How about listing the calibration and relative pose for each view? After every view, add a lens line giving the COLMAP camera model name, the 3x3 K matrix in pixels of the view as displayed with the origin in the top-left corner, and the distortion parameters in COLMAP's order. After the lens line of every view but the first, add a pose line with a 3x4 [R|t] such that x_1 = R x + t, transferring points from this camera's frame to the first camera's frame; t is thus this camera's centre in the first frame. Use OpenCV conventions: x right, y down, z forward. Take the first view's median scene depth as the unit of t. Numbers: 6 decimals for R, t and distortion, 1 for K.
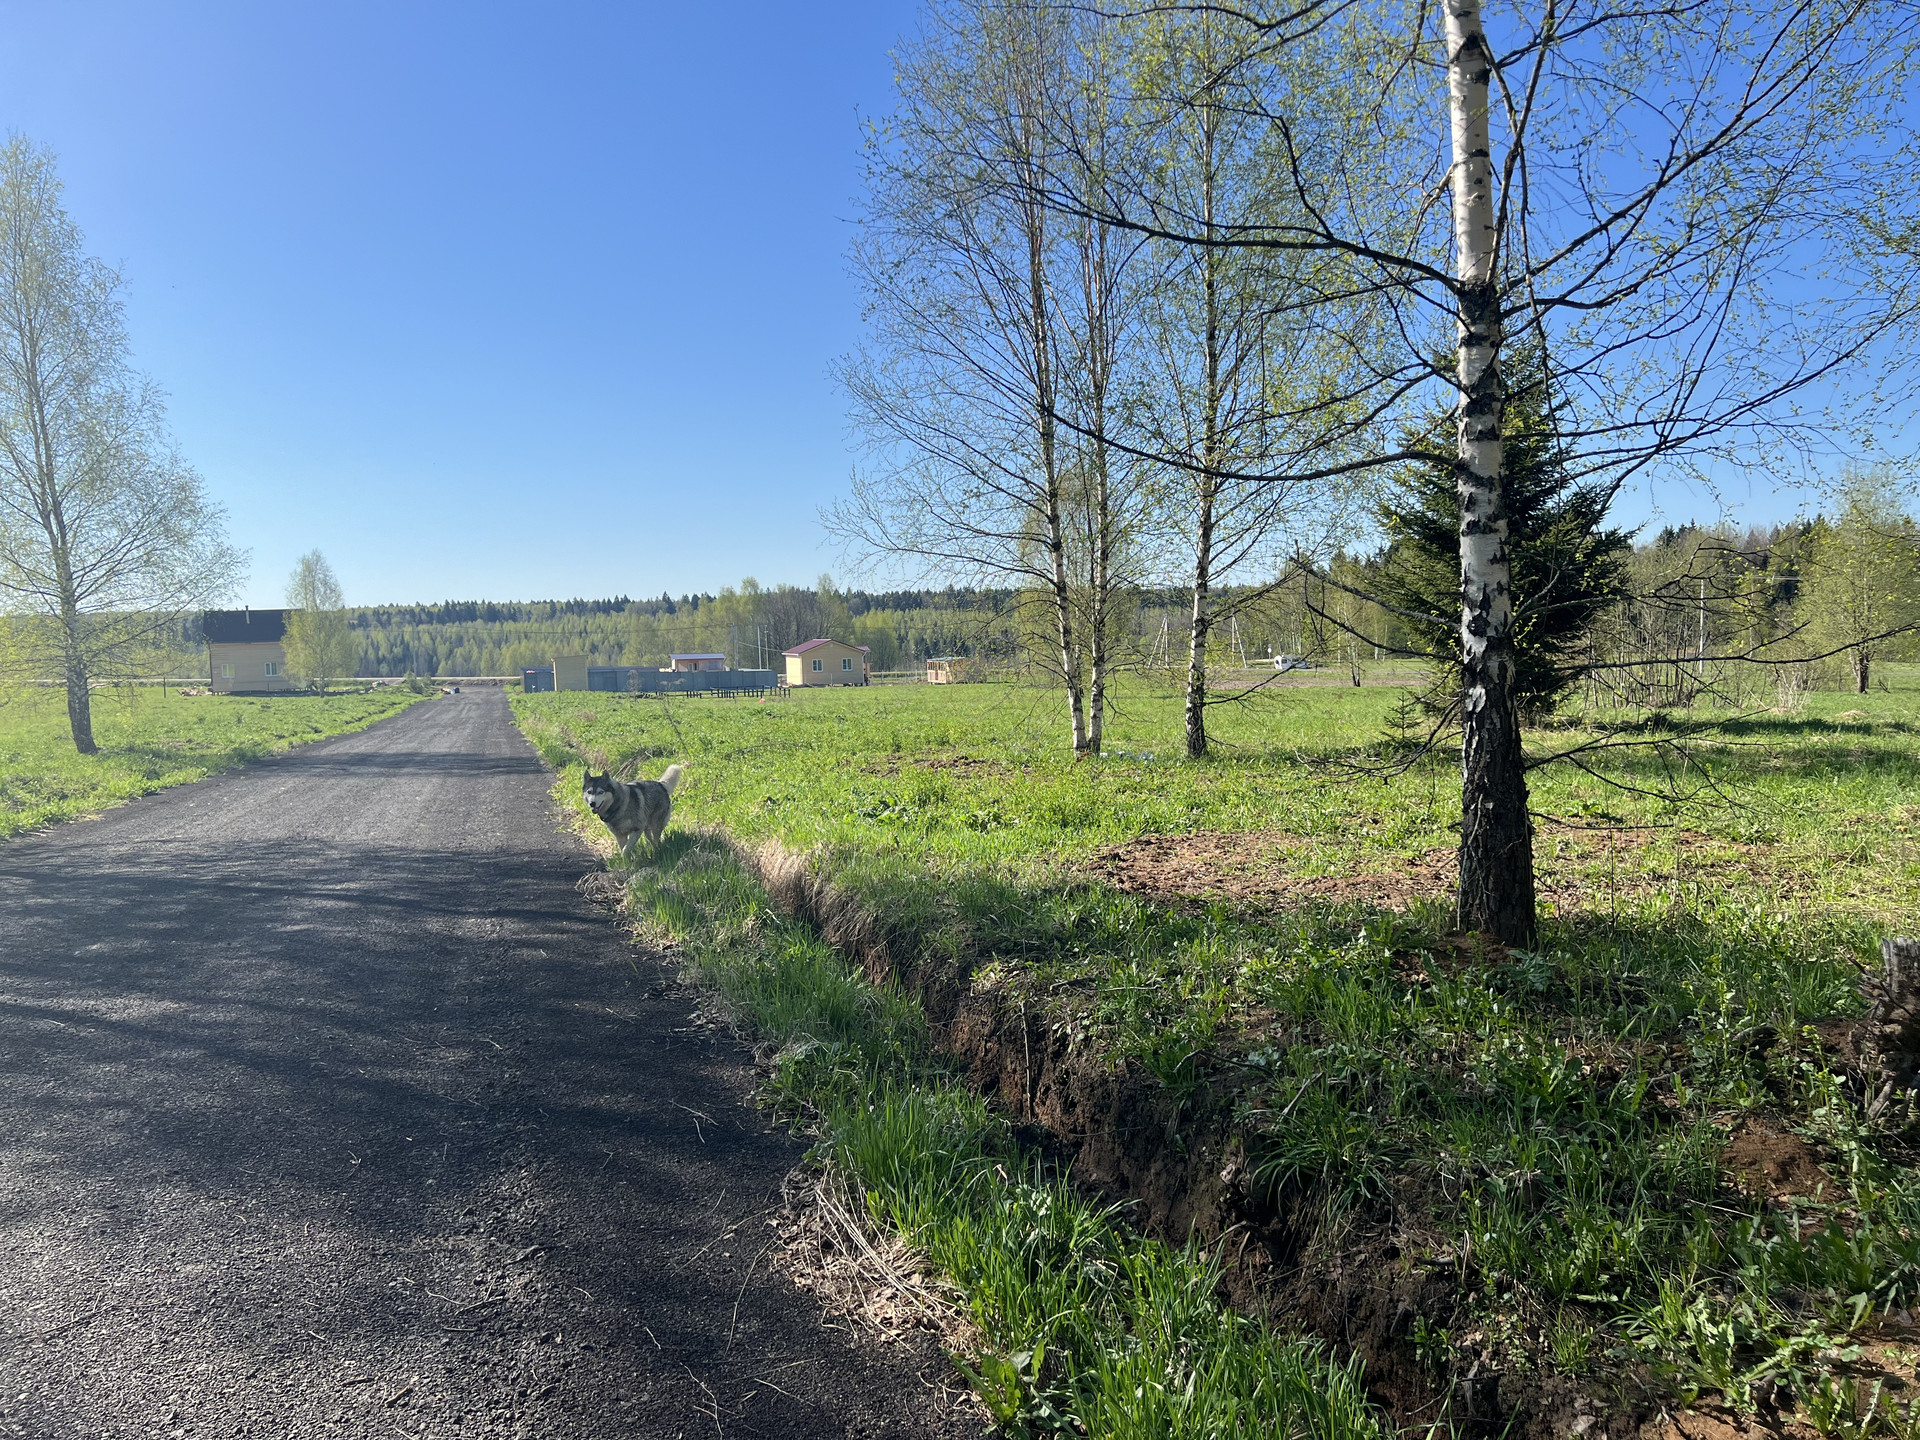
lens RADIAL K [[1434.7, 0, 967.4], [0, 1434.7, 716.7], [0, 0, 1]] dist [0.124902, -0.231363]
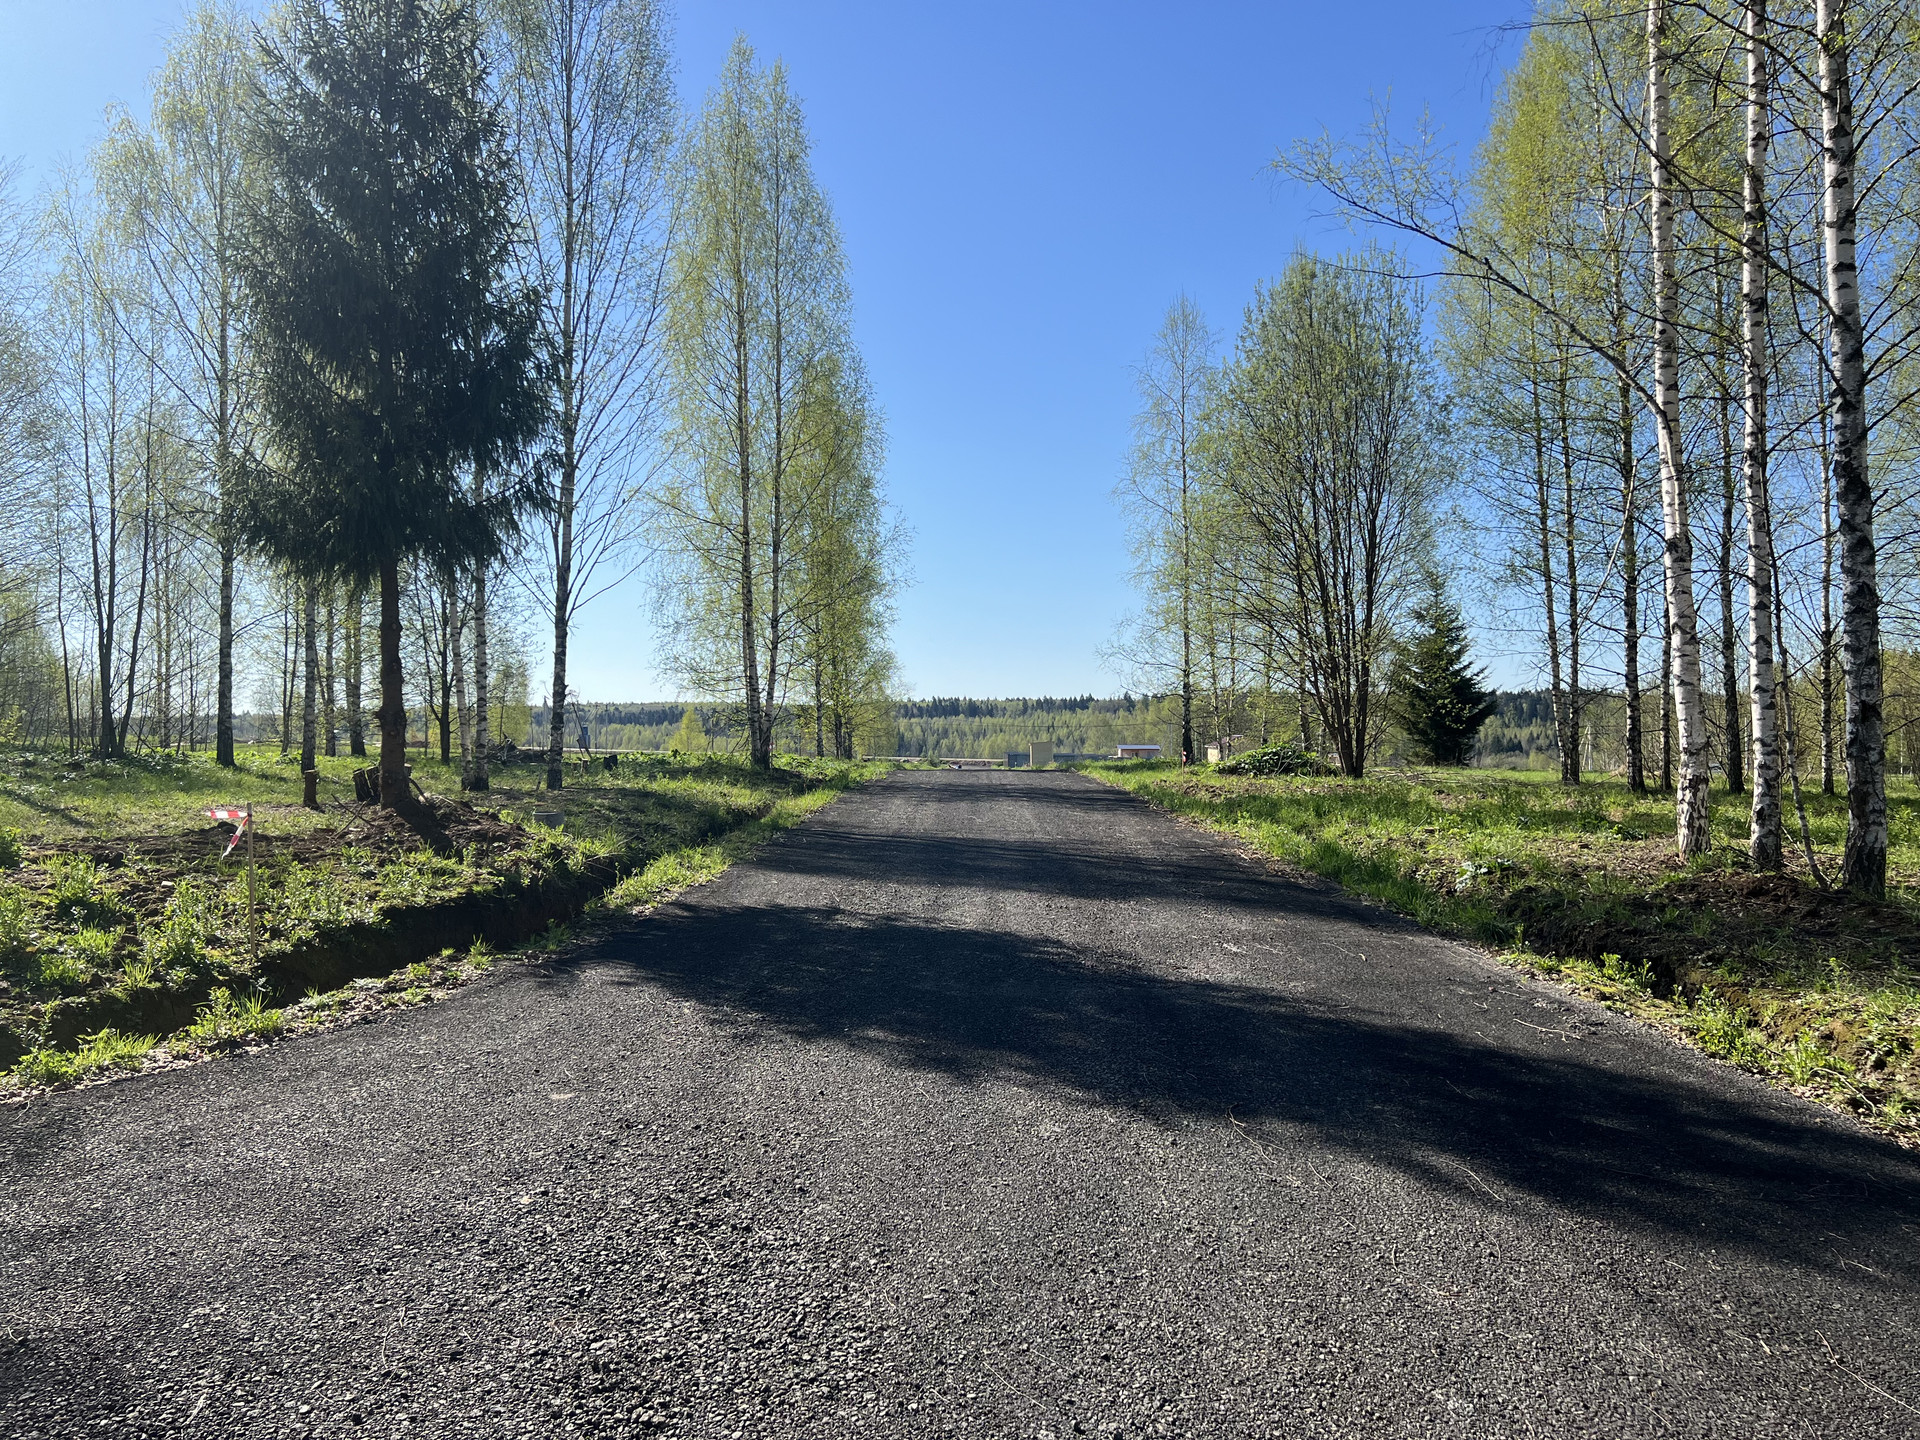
lens RADIAL K [[1445.3, 0, 972.2], [0, 1445.3, 731.8], [0, 0, 1]] dist [0.089073, -0.099484]
pose [[0.951004, 0.023539, -0.308282, 0.563062], [-0.041422, 0.997809, -0.051592, 0.141776], [0.306392, 0.061833, 0.949895, -2.116615]]
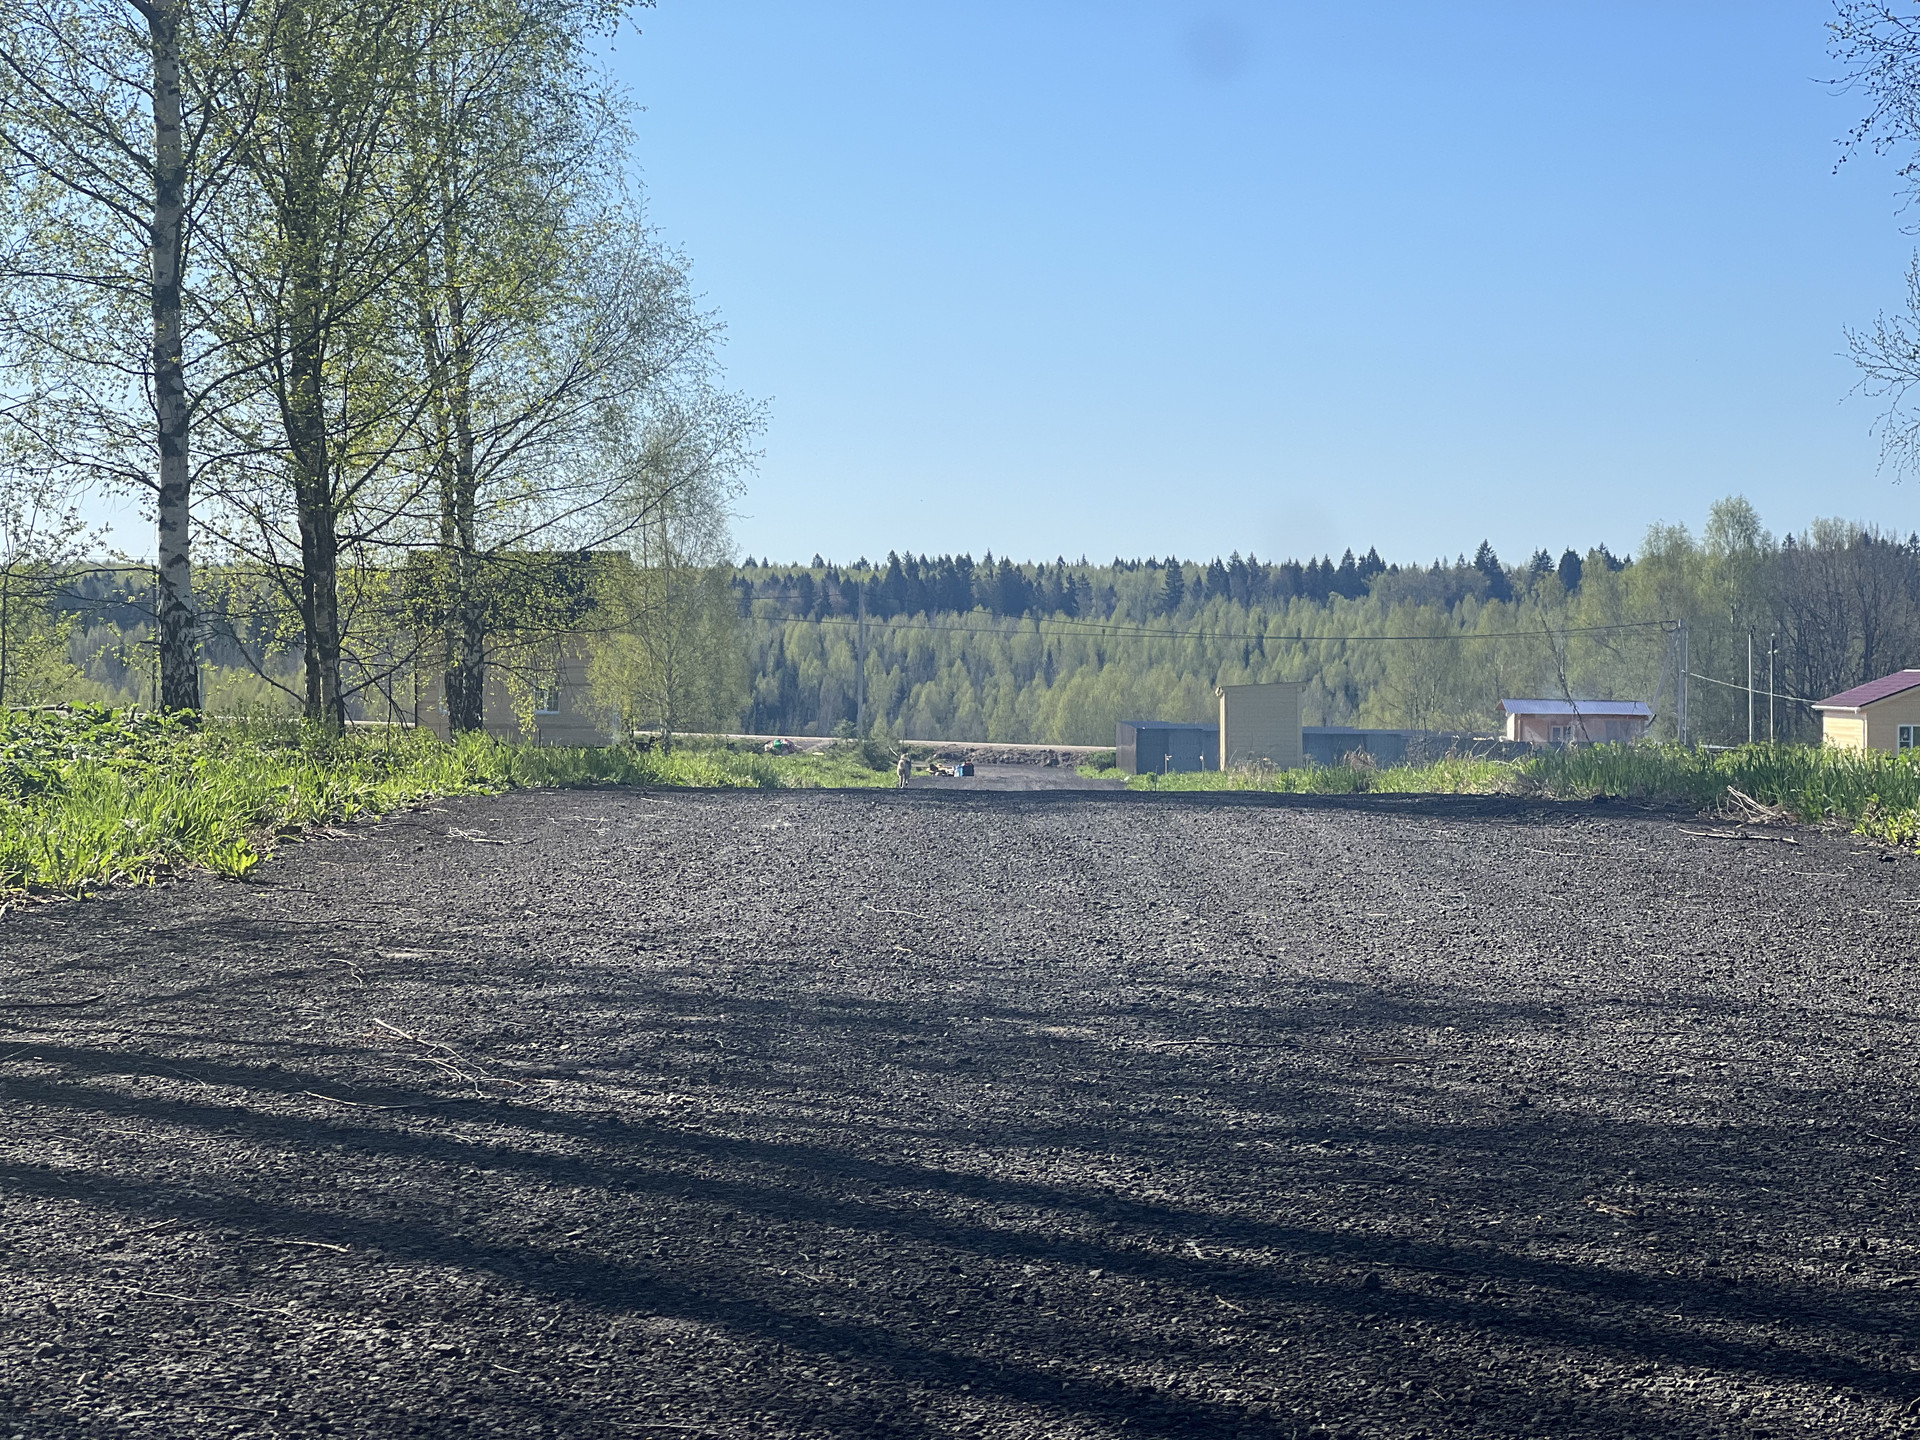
lens RADIAL K [[4341.2, 0, 960.0], [0, 4341.2, 720.0], [0, 0, 1]] dist [-0.149035, 4.738554]
pose [[0.947157, 0.036899, -0.318640, 0.130616], [-0.051728, 0.997930, -0.038201, 0.100928], [0.316571, 0.052665, 0.947106, -0.802574]]
